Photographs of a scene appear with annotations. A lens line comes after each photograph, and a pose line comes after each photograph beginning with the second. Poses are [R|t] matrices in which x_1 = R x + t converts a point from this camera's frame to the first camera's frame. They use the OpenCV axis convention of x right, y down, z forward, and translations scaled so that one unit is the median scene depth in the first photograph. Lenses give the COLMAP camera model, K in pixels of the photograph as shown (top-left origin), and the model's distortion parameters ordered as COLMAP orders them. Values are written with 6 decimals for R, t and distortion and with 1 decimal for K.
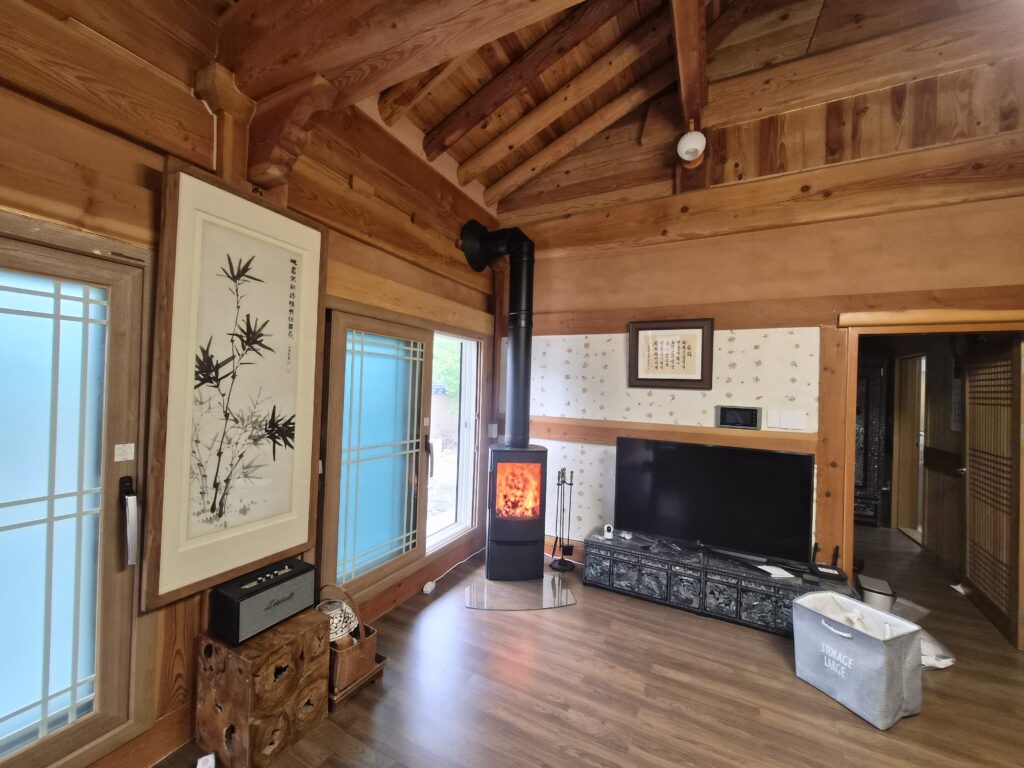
lens RADIAL K [[404.2, 0, 508.0], [0, 404.2, 385.2], [0, 0, 1]] dist [-0.000021, -0.000052]
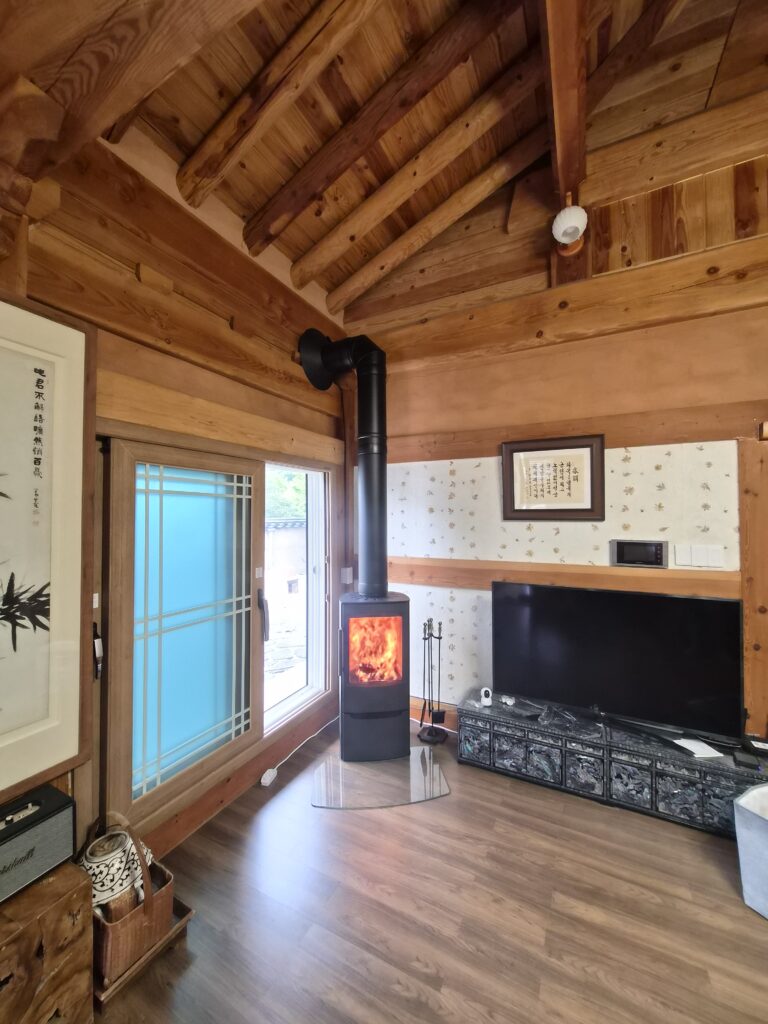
lens RADIAL K [[404.2, 0, 382.3], [0, 404.2, 509.9], [0, 0, 1]] dist [-0.000021, -0.000052]
pose [[0.999335, -0.035323, 0.009041, 0.046906], [0.035403, 0.999334, -0.008837, -0.021450], [-0.008722, 0.009151, 0.999920, 0.192416]]
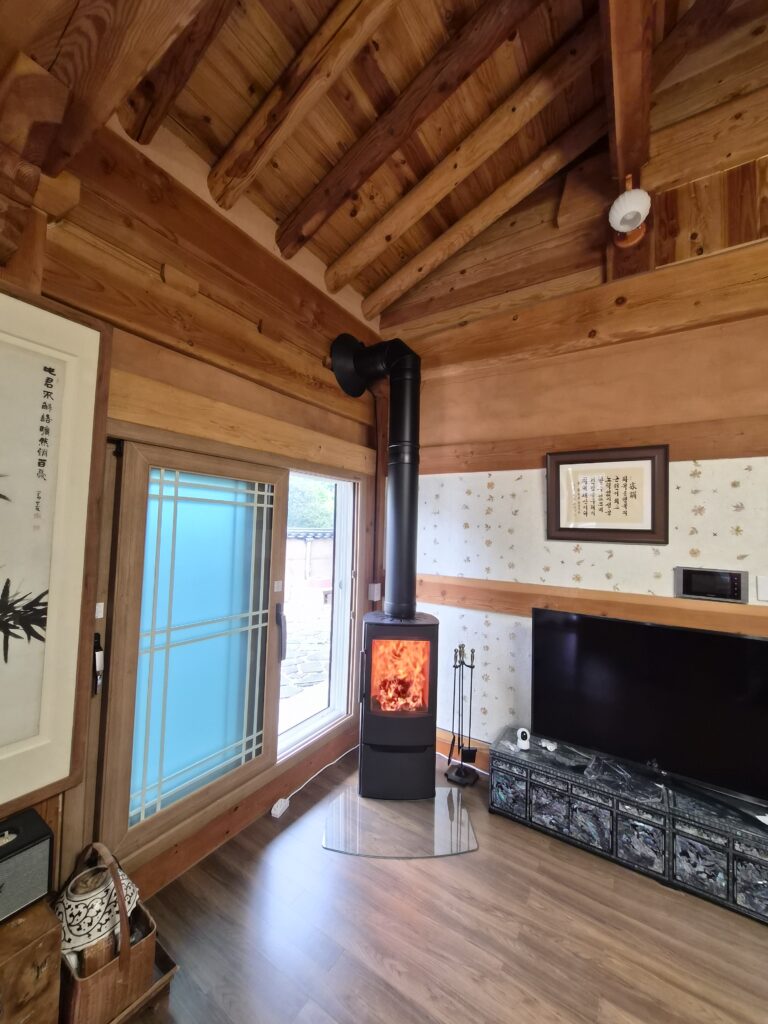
lens RADIAL K [[404.2, 0, 382.3], [0, 404.2, 509.9], [0, 0, 1]] dist [-0.000021, -0.000052]
pose [[0.995755, -0.007909, -0.091704, 0.072455], [0.004025, 0.999090, -0.042459, -0.023169], [0.091957, 0.041909, 0.994881, 0.259014]]
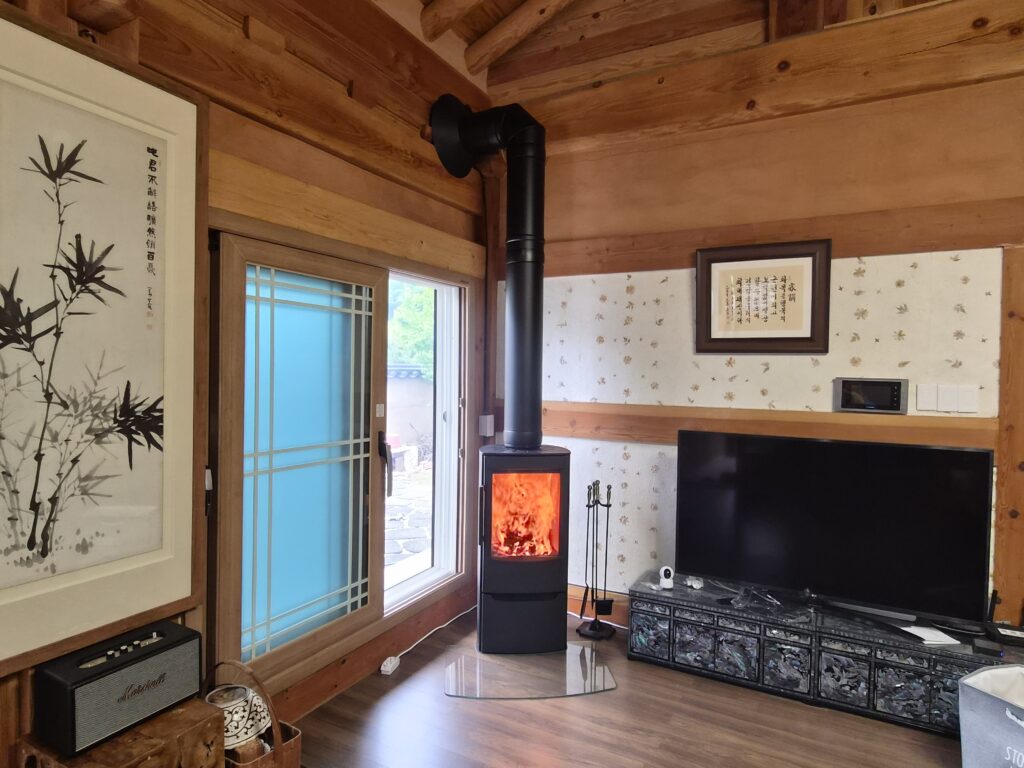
lens RADIAL K [[605.3, 0, 508.0], [0, 605.3, 383.8], [0, 0, 1]] dist [0.000006, -0.000868]
pose [[0.999694, -0.017013, -0.017934, 0.020735], [0.017508, 0.999460, 0.027820, 0.025747], [0.017451, -0.028126, 0.999452, 0.045858]]
